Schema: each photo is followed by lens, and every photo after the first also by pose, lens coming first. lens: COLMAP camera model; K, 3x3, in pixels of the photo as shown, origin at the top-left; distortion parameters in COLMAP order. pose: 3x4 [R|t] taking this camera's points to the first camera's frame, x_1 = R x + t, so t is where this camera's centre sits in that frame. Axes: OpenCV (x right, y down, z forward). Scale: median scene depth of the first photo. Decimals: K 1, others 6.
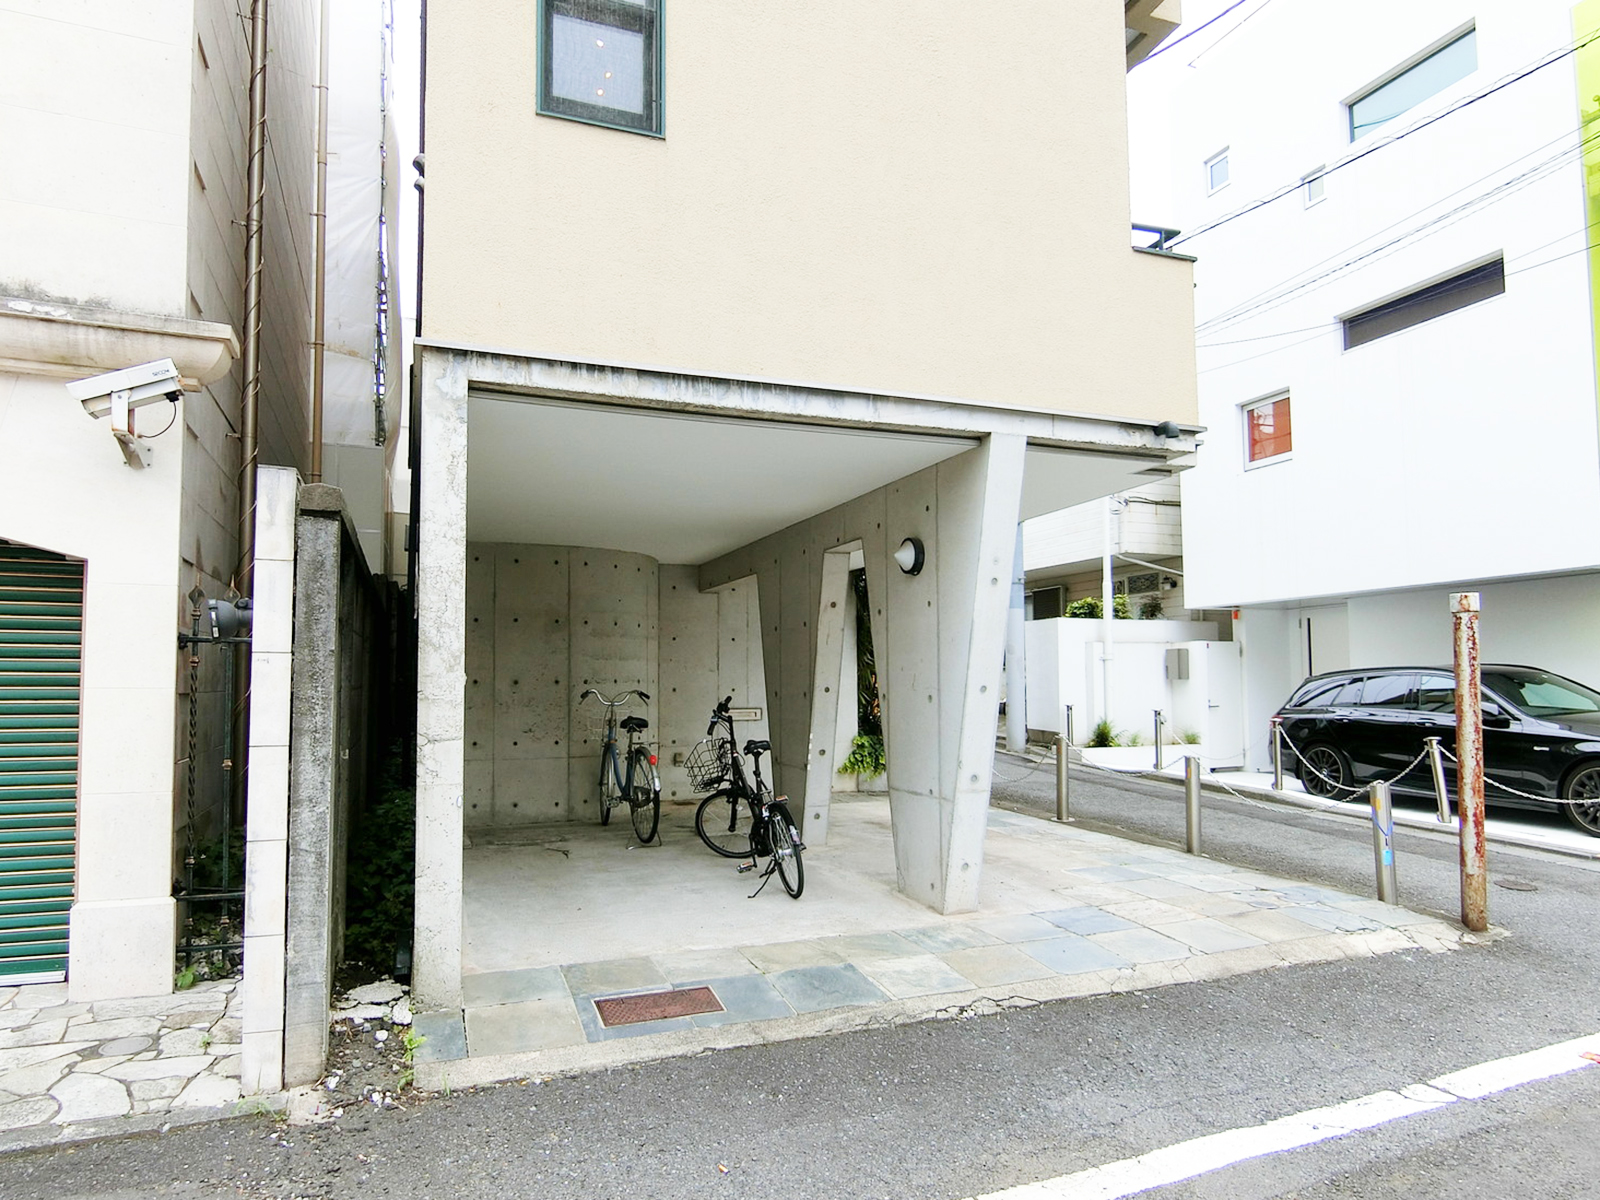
lens RADIAL K [[979.5, 0, 799.8], [0, 979.5, 611.5], [0, 0, 1]] dist [-0.004334, -0.000971]
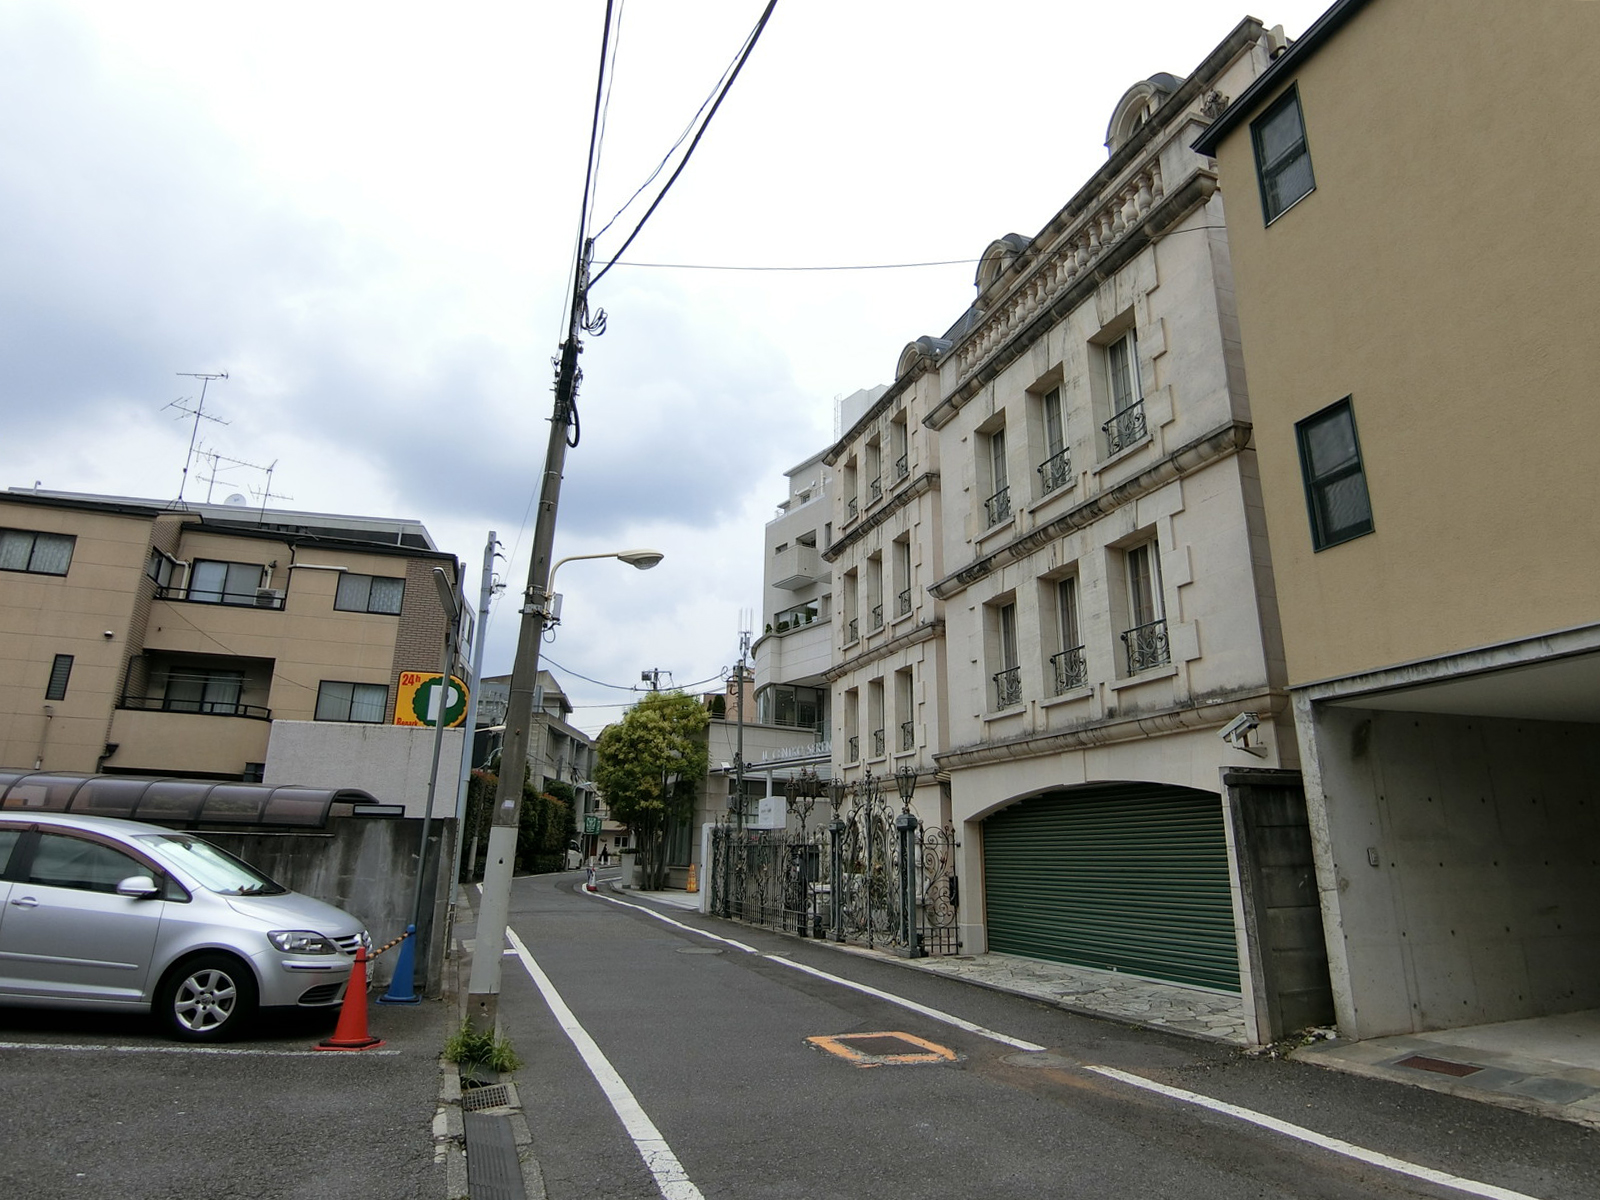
lens RADIAL K [[886.2, 0, 803.7], [0, 886.2, 601.4], [0, 0, 1]] dist [-0.004038, -0.000660]
pose [[-0.017105, -0.280178, -0.959796, 1.410956], [0.062727, 0.957744, -0.280697, 0.007655], [0.997884, -0.065006, 0.001193, -0.004091]]
